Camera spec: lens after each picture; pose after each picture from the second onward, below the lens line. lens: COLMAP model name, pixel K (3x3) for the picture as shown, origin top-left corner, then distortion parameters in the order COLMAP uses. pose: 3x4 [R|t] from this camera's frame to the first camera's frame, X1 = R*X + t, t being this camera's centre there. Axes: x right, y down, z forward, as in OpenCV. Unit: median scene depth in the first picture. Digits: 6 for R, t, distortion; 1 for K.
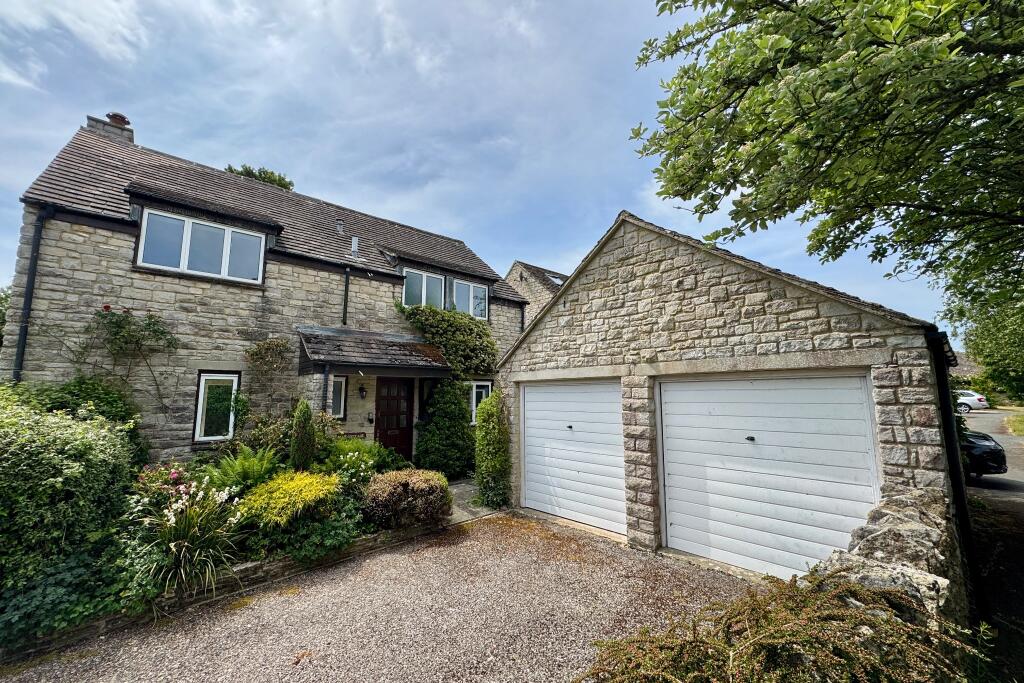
lens RADIAL K [[410.6, 0, 520.7], [0, 410.6, 341.3], [0, 0, 1]] dist [0.000479, 0.000139]
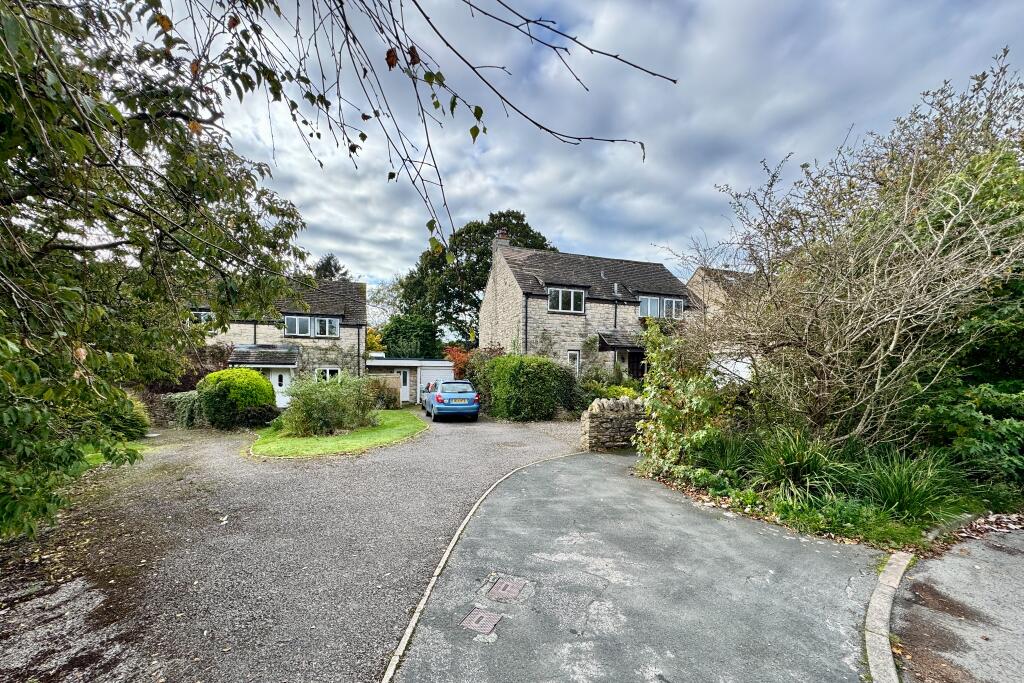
lens RADIAL K [[410.6, 0, 502.5], [0, 410.6, 389.3], [0, 0, 1]] dist [0.000479, 0.000139]
pose [[0.920426, 0.025665, -0.390074, -0.157202], [0.042312, 0.985440, 0.164676, -0.134811], [0.388621, -0.168077, 0.905938, -1.625416]]
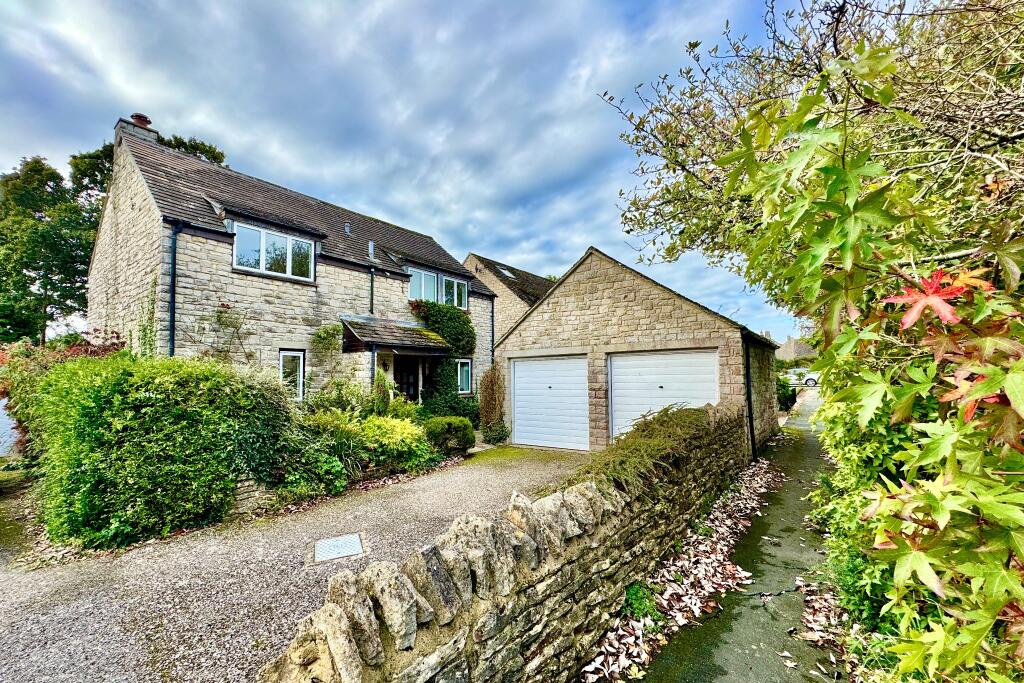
lens RADIAL K [[444.8, 0, 512.3], [0, 444.8, 357.1], [0, 0, 1]] dist [0.011948, -0.000126]
pose [[0.981080, 0.000343, 0.193602, -0.345126], [-0.015551, 0.996907, 0.077039, -0.025323], [-0.192977, -0.078593, 0.978051, -0.582962]]
